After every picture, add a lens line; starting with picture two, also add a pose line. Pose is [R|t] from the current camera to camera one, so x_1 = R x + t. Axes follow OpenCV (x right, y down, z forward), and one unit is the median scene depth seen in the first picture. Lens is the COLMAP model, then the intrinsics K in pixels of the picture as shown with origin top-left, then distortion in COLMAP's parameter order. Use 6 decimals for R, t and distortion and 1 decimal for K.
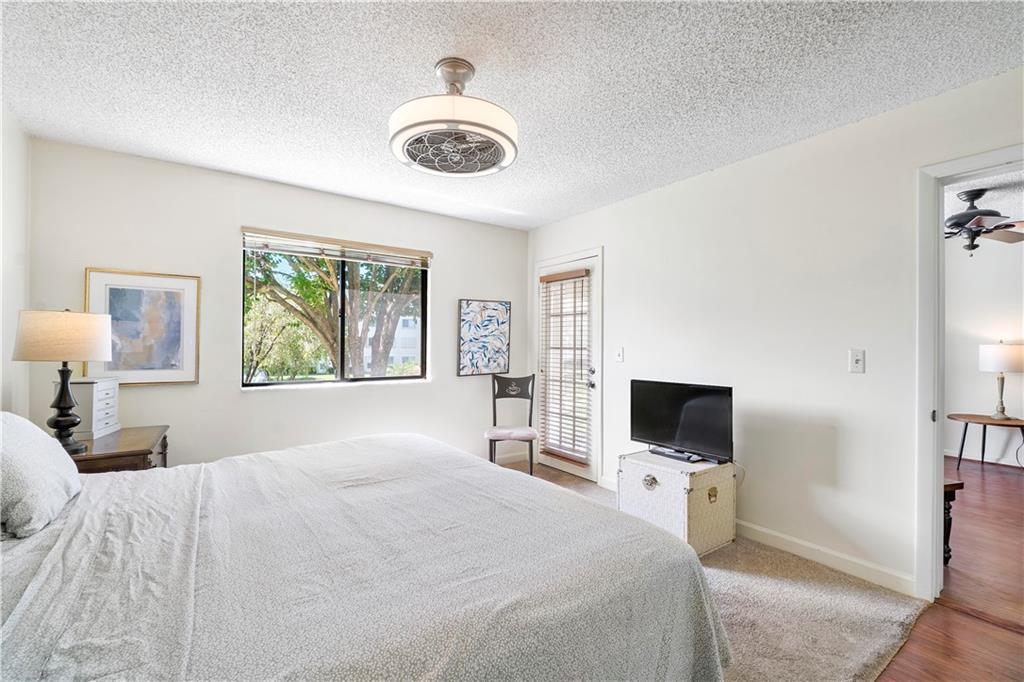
lens RADIAL K [[441.8, 0, 504.8], [0, 441.8, 340.6], [0, 0, 1]] dist [-0.002978, -0.000838]
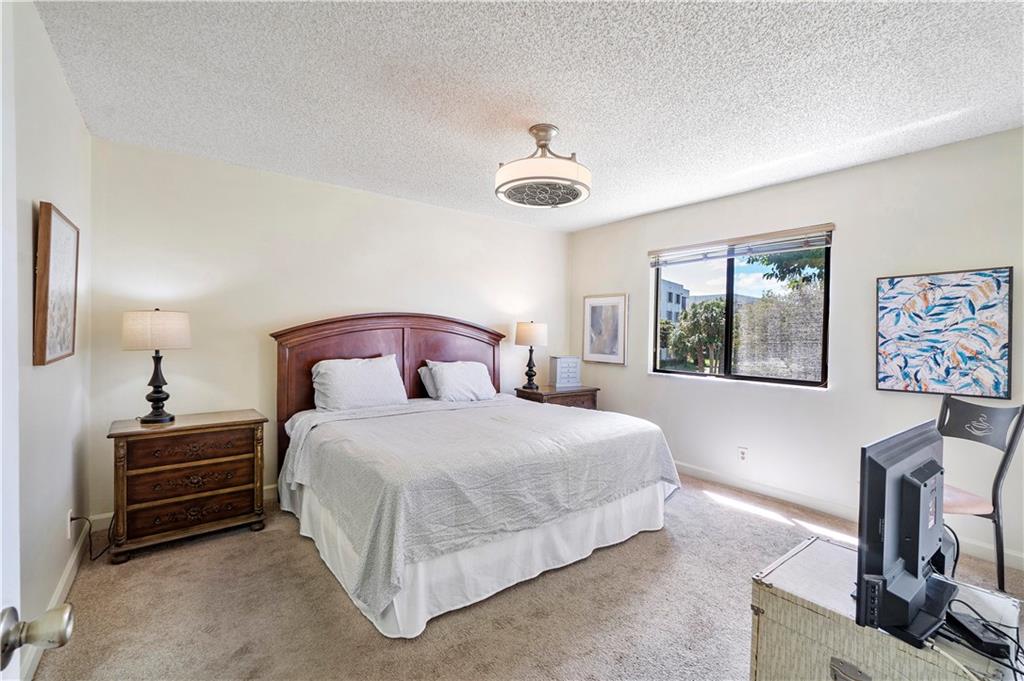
lens RADIAL K [[441.8, 0, 504.8], [0, 441.8, 340.1], [0, 0, 1]] dist [-0.002978, -0.000838]
pose [[0.032815, 0.008839, -0.999422, 0.556398], [-0.007221, 0.999937, 0.008606, 0.001285], [0.999435, 0.006935, 0.032876, 0.388408]]
